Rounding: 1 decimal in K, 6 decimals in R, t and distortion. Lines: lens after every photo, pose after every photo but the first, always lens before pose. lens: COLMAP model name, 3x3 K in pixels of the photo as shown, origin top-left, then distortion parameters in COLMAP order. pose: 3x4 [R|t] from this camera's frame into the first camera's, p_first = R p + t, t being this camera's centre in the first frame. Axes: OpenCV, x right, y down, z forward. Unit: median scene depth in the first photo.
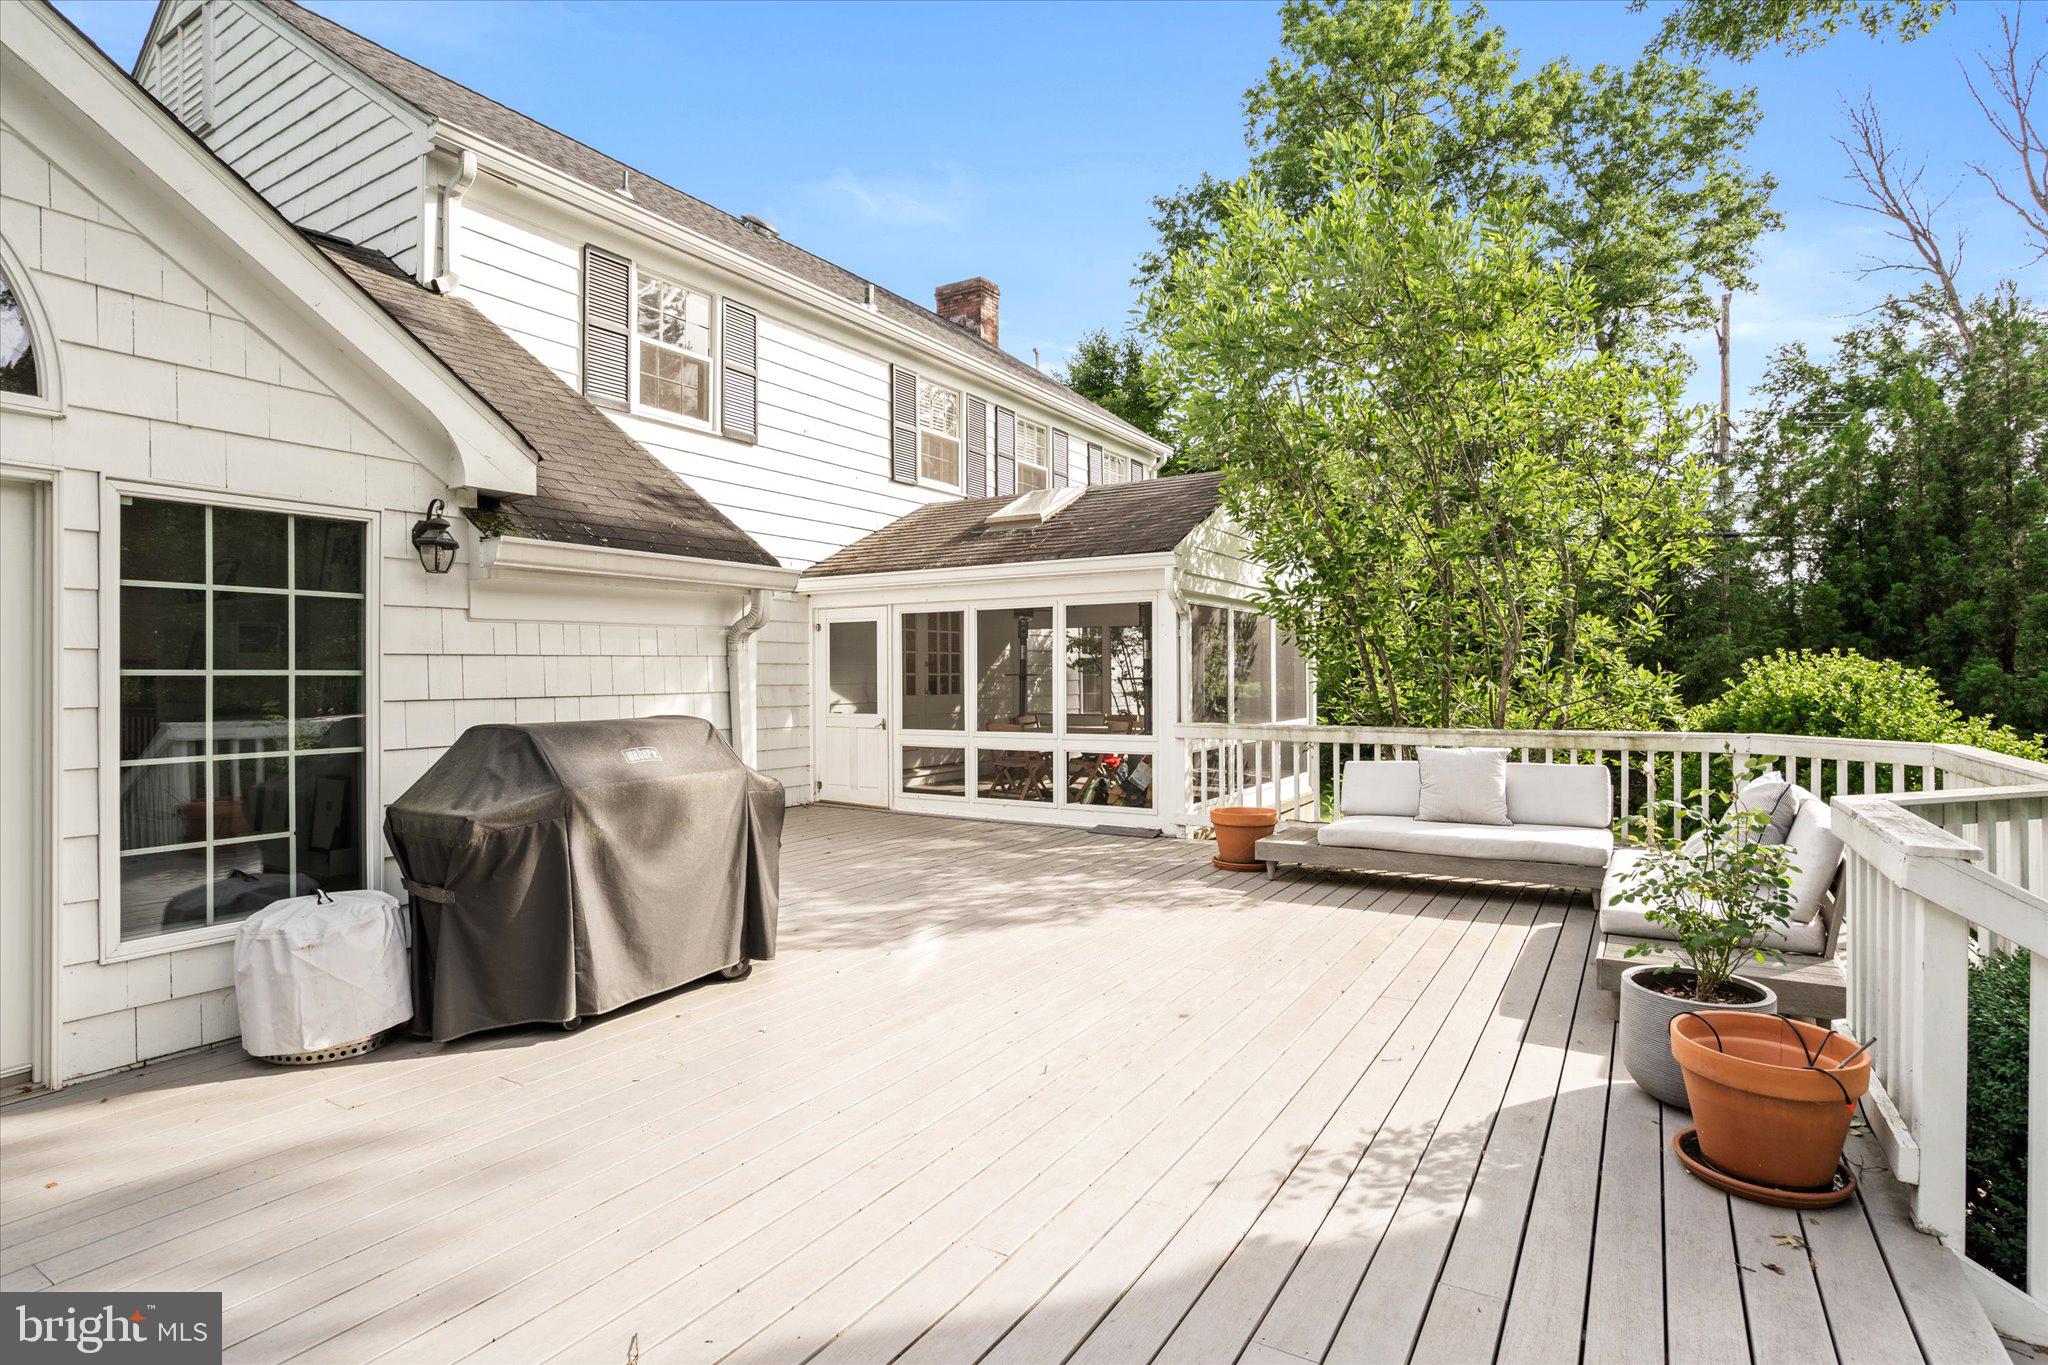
lens RADIAL K [[1034.1, 0, 1024.0], [0, 1034.1, 682.5], [0, 0, 1]] dist [-0.056620, 0.022067]
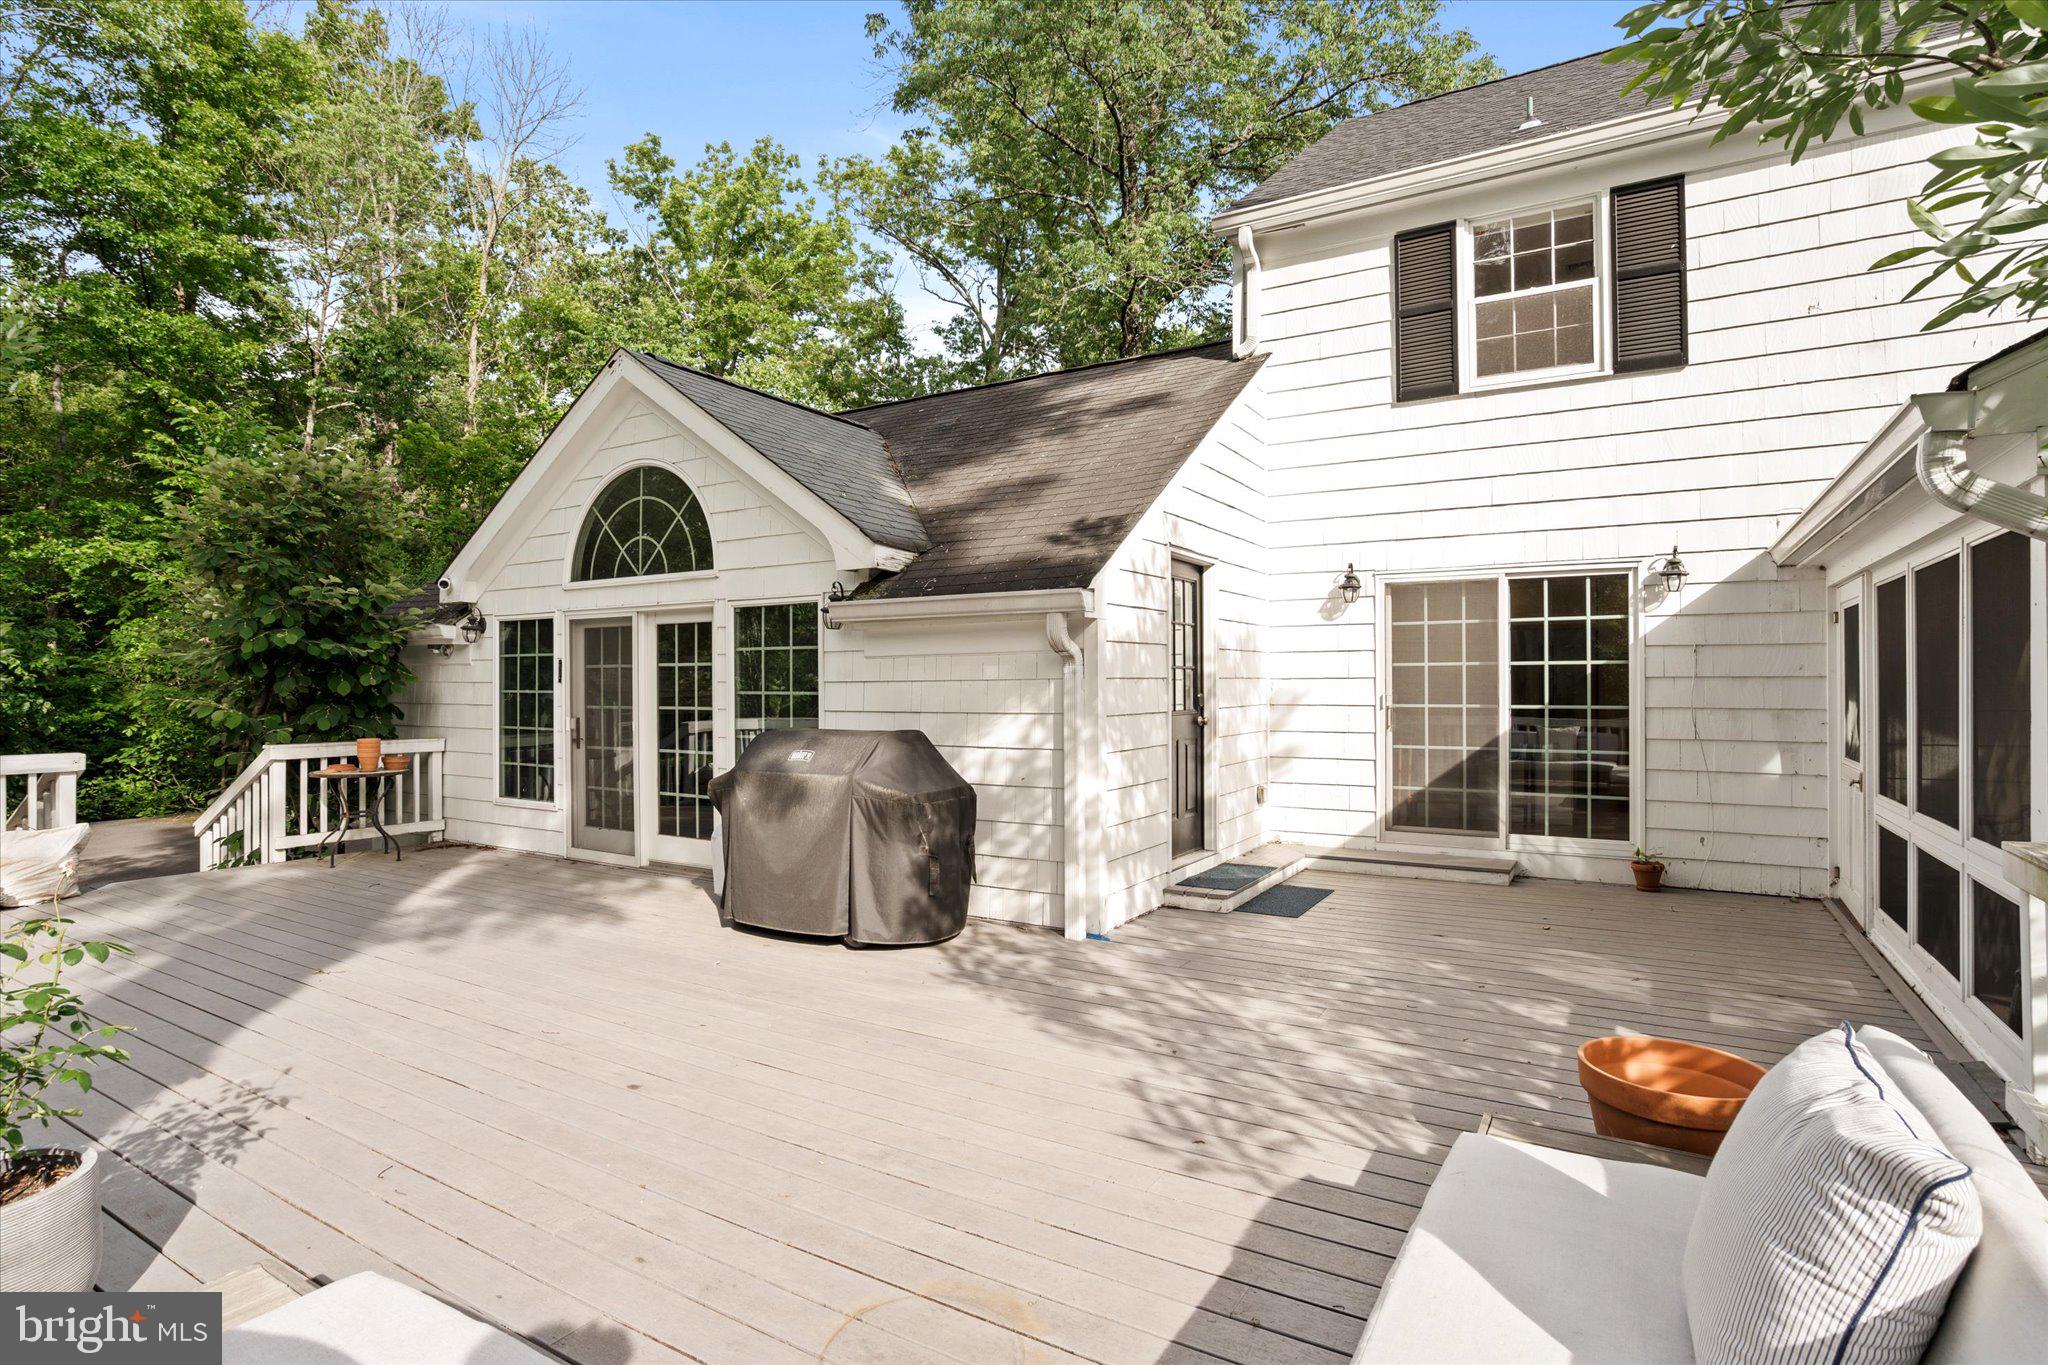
lens RADIAL K [[1034.1, 0, 1024.0], [0, 1034.1, 682.5], [0, 0, 1]] dist [-0.056620, 0.022067]
pose [[0.005882, 0.000362, -0.999983, 1.061163], [-0.003810, 0.999993, 0.000339, -0.030538], [0.999975, 0.003808, 0.005883, 1.352618]]
